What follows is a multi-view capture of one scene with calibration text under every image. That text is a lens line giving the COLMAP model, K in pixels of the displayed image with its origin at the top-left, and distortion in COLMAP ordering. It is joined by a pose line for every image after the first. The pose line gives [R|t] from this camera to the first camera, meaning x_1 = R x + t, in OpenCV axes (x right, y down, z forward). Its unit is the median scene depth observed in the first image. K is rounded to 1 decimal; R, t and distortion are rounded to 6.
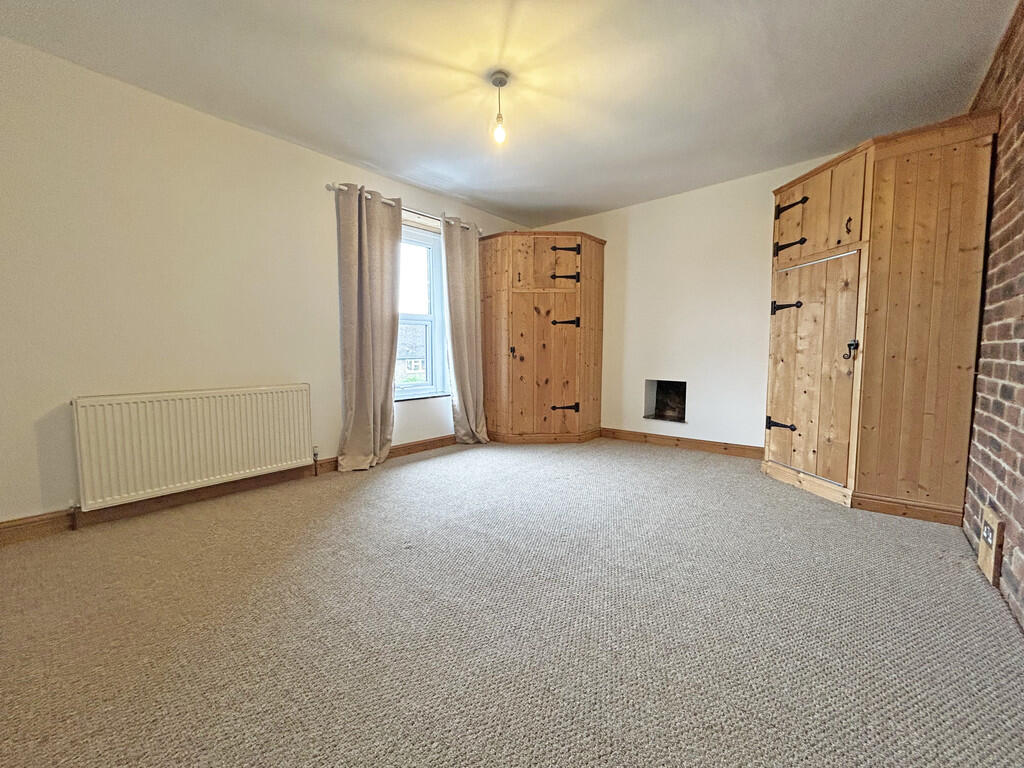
lens RADIAL K [[412.5, 0, 509.2], [0, 412.5, 383.8], [0, 0, 1]] dist [0.004481, 0.000129]
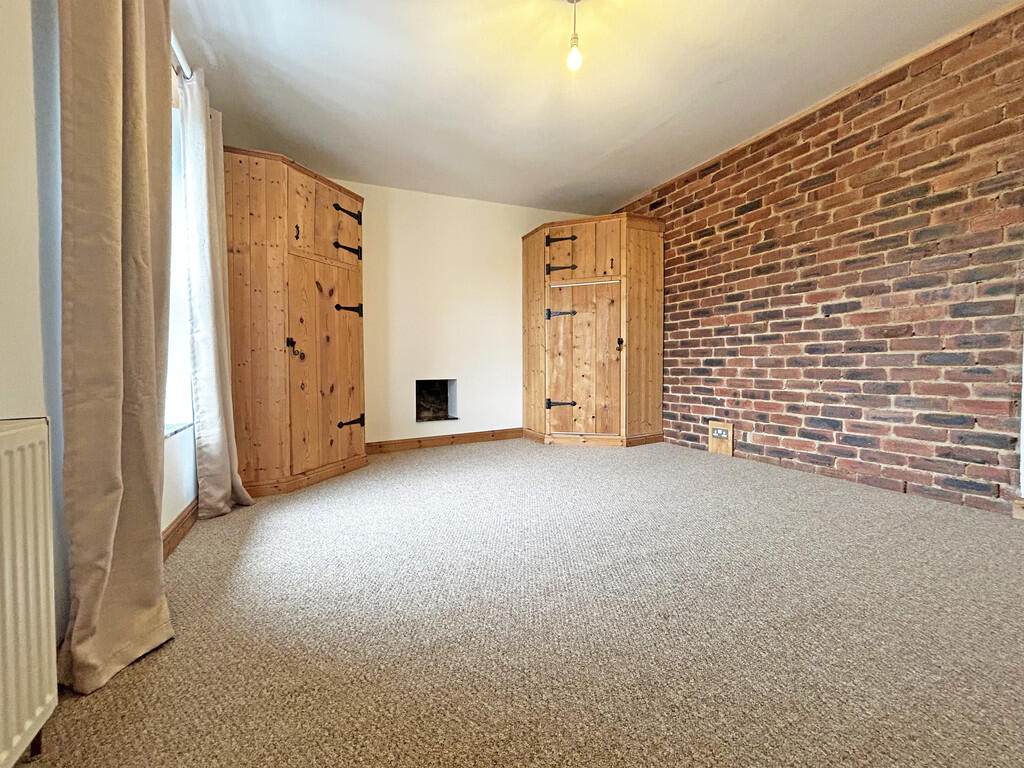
lens RADIAL K [[412.5, 0, 508.4], [0, 412.5, 373.8], [0, 0, 1]] dist [0.004481, 0.000129]
pose [[0.420915, -0.031394, 0.906557, -0.470463], [0.088418, 0.996062, -0.006559, 0.000033], [-0.902781, 0.082916, 0.422033, 0.469716]]
